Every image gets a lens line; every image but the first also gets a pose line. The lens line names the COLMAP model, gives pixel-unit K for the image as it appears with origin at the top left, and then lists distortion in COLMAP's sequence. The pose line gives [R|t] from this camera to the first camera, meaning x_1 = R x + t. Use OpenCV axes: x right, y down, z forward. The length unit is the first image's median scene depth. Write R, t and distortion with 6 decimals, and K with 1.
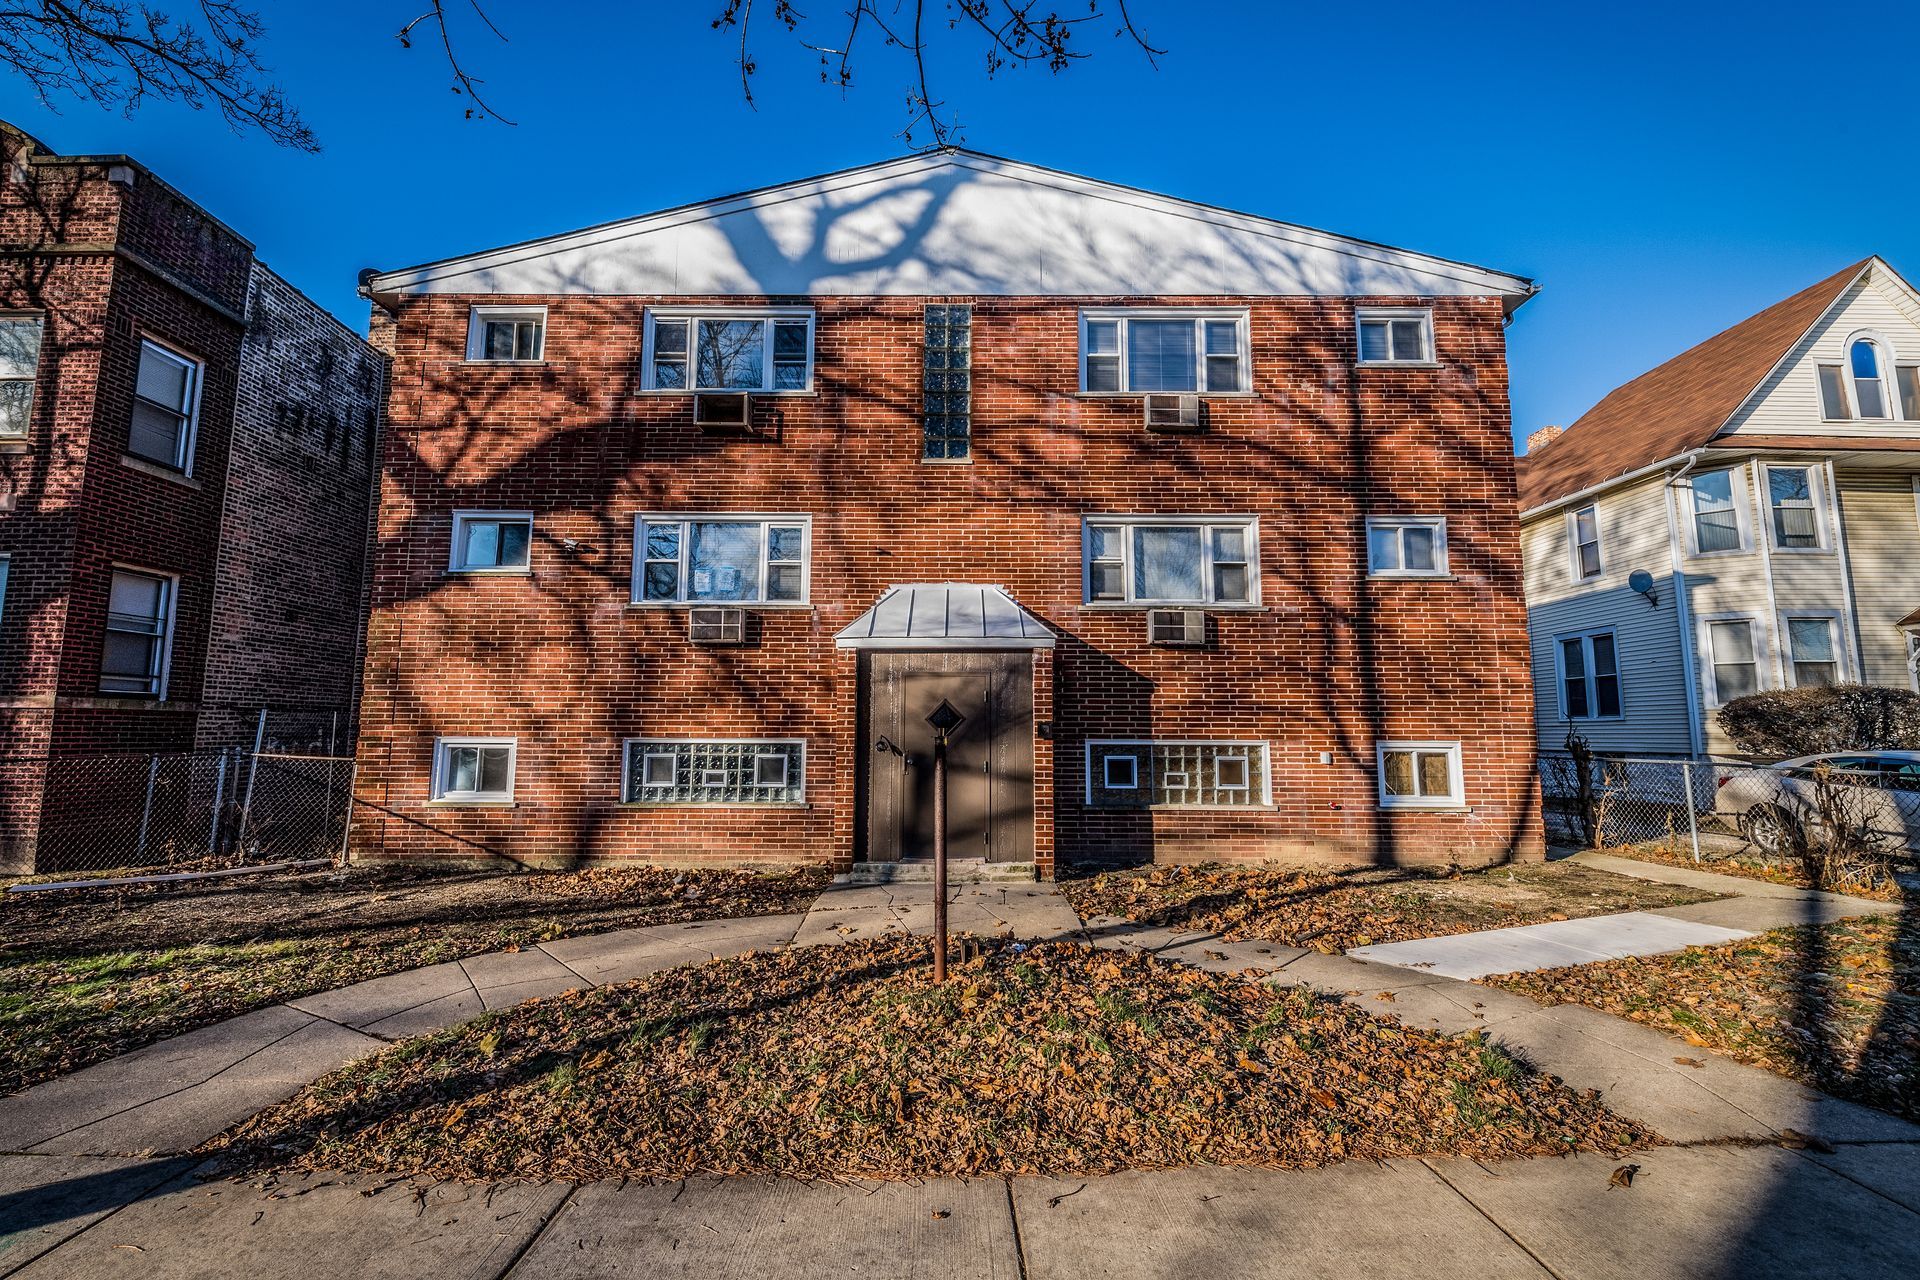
lens RADIAL K [[786.6, 0, 962.4], [0, 786.6, 648.2], [0, 0, 1]] dist [0.000315, -0.004751]
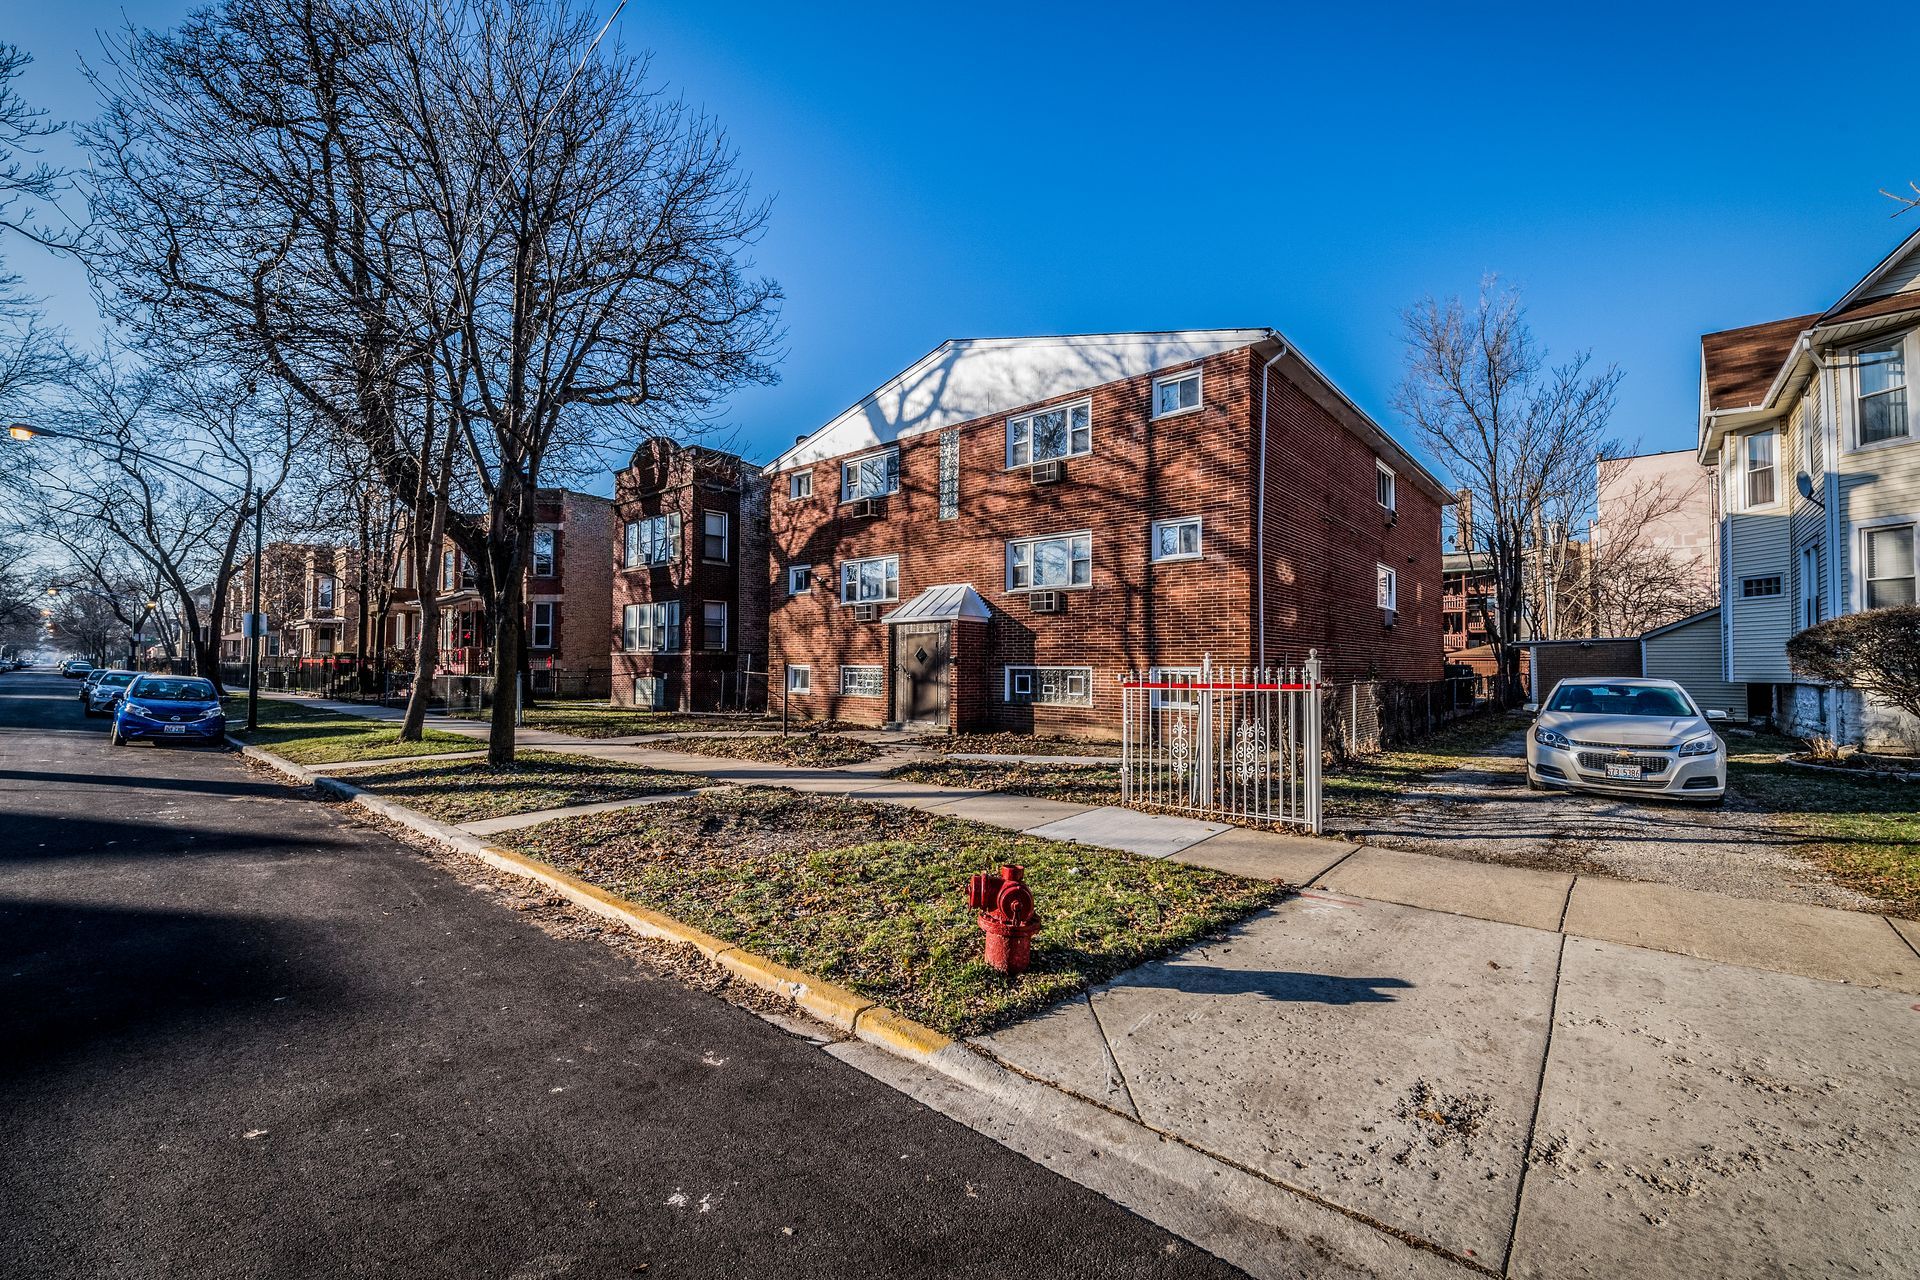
lens RADIAL K [[786.6, 0, 941.3], [0, 786.6, 651.3], [0, 0, 1]] dist [0.000315, -0.004751]
pose [[0.743171, -0.012526, -0.668984, 1.218673], [0.070862, 0.995675, 0.060077, -0.037962], [0.665338, -0.092053, 0.740845, -0.435918]]
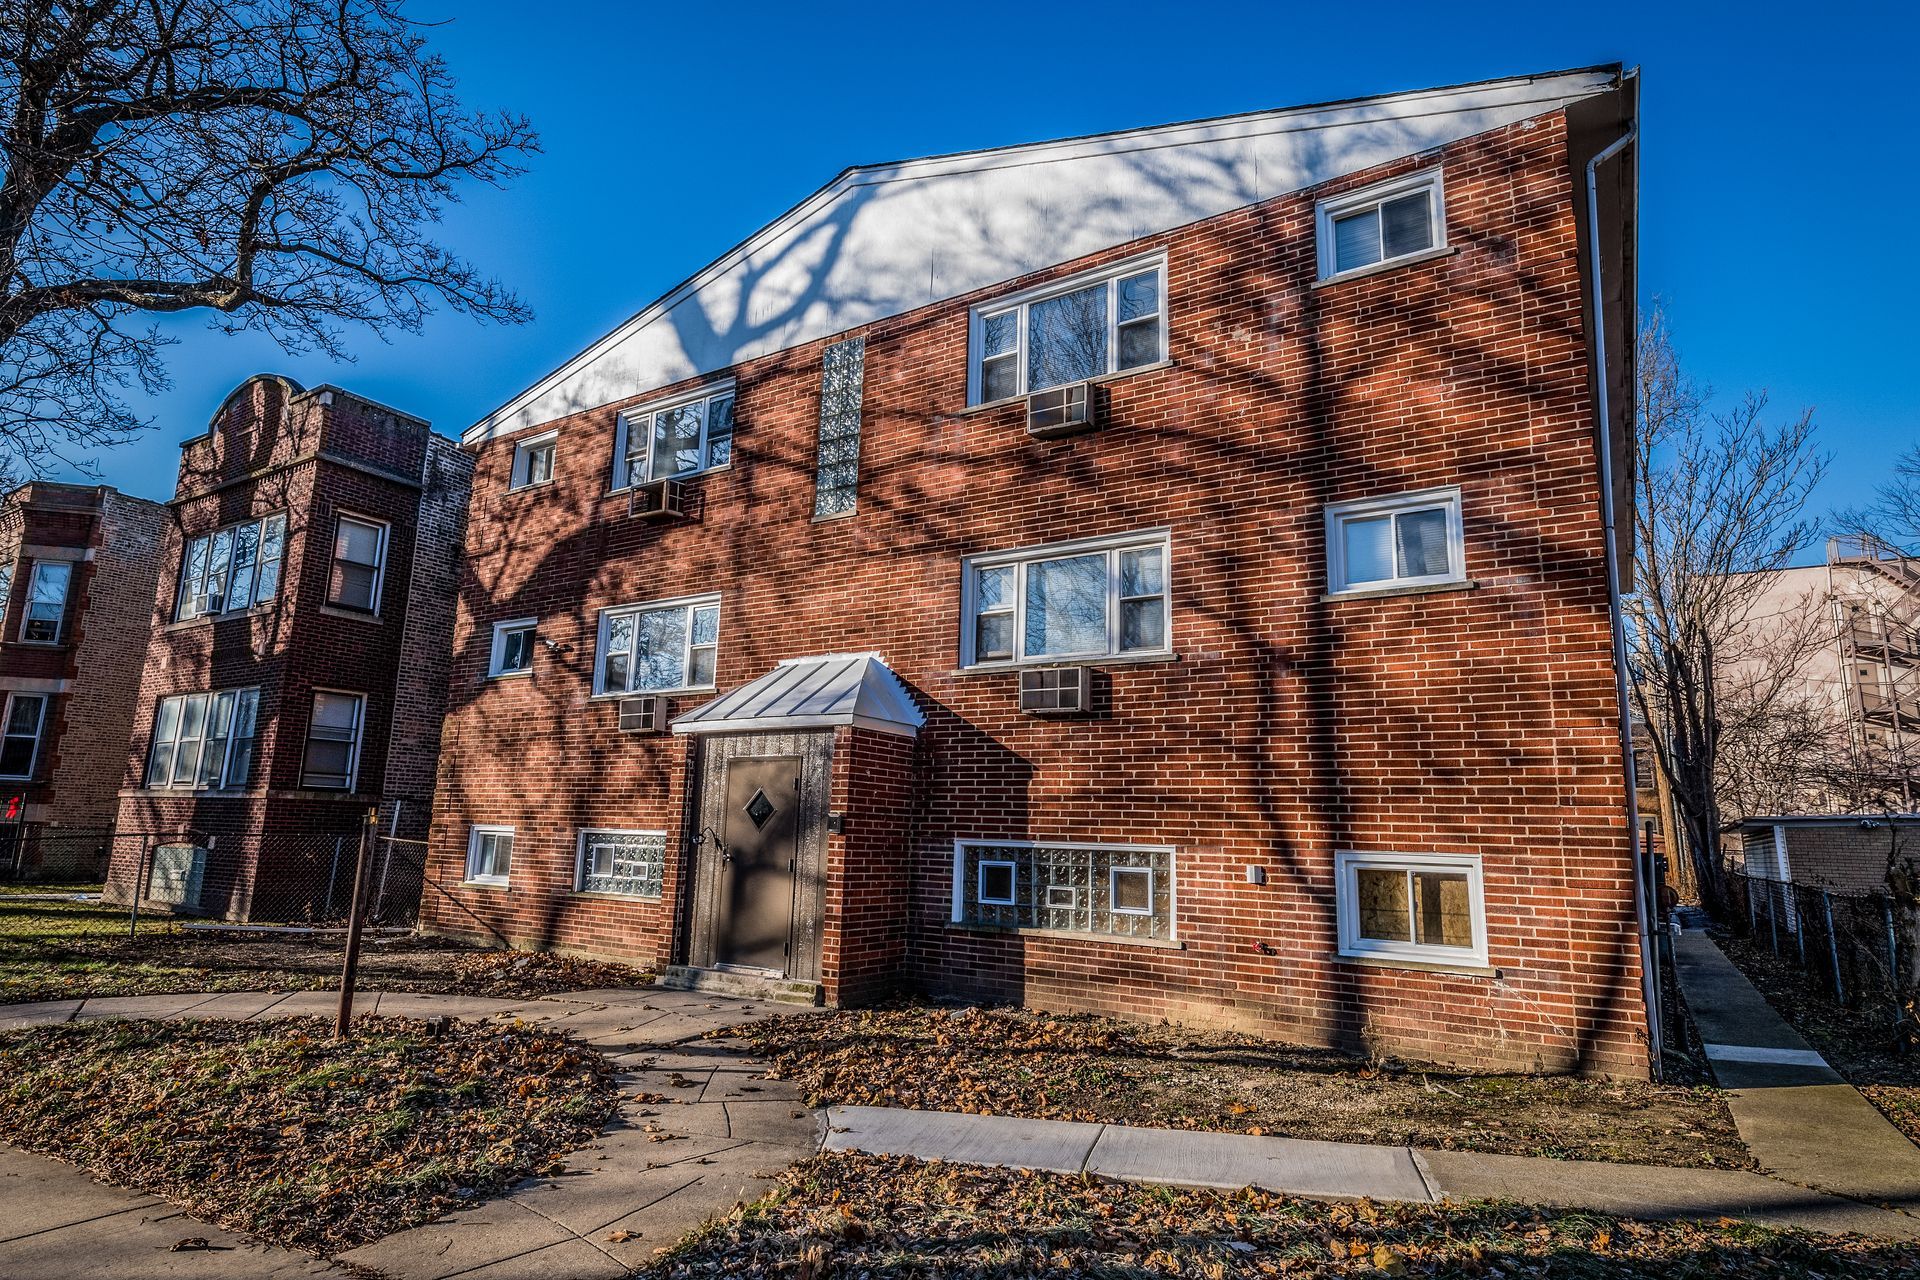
lens RADIAL K [[1035.6, 0, 946.2], [0, 1035.6, 647.2], [0, 0, 1]] dist [0.005264, -0.006707]
pose [[0.838543, -0.079175, -0.539053, 0.696193], [0.034222, 0.995085, -0.092921, 0.019386], [0.543760, 0.059471, 0.837131, 0.105536]]
